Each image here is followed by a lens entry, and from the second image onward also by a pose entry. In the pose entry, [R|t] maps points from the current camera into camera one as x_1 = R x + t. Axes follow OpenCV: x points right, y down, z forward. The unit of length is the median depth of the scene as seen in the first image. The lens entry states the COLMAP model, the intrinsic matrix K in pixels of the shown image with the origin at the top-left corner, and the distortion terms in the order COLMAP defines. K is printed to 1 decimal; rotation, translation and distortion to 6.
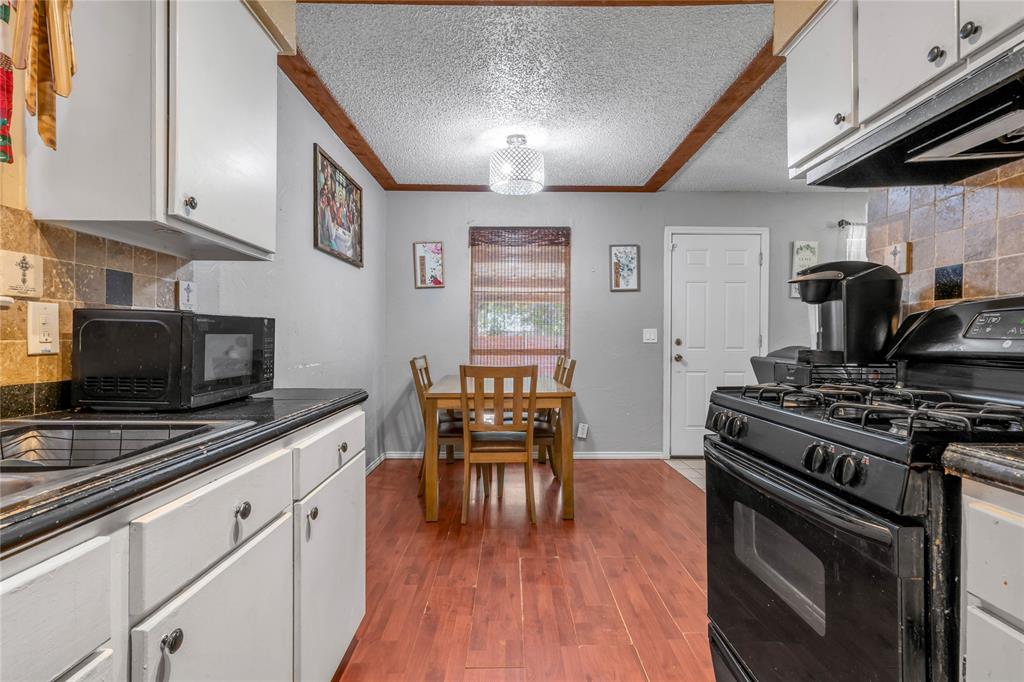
lens RADIAL K [[538.5, 0, 516.7], [0, 538.5, 341.1], [0, 0, 1]] dist [0.003185, 0.001532]
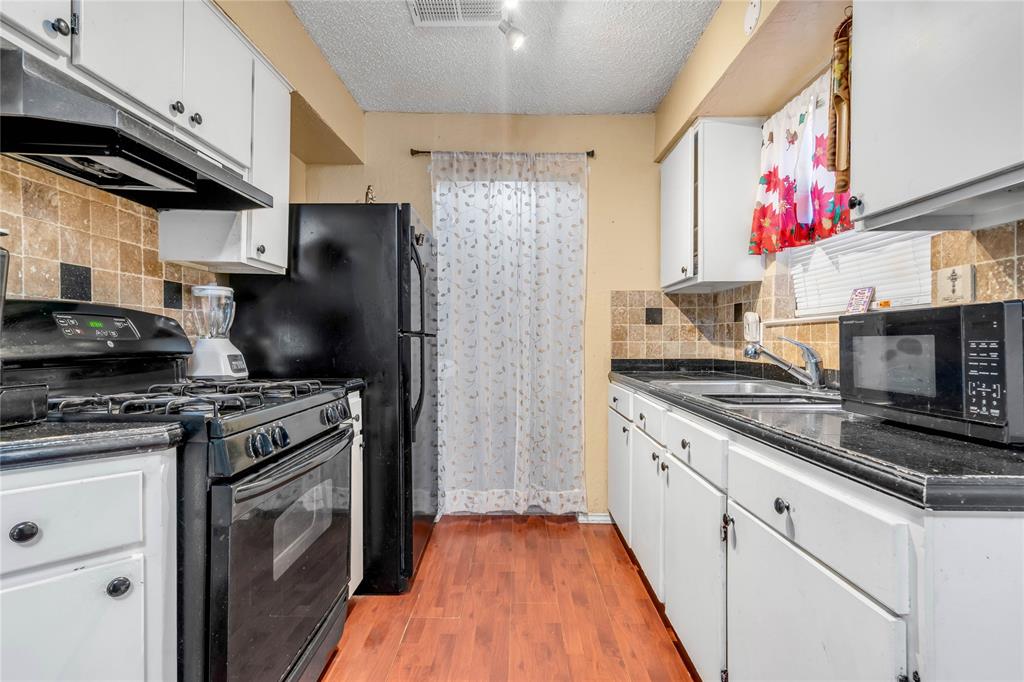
lens RADIAL K [[538.5, 0, 516.7], [0, 538.5, 341.1], [0, 0, 1]] dist [0.003185, 0.001532]
pose [[-0.999913, -0.003524, 0.012717, -0.009223], [-0.003446, 0.999975, 0.006140, -0.009371], [-0.012738, 0.006096, -0.999900, 1.909376]]
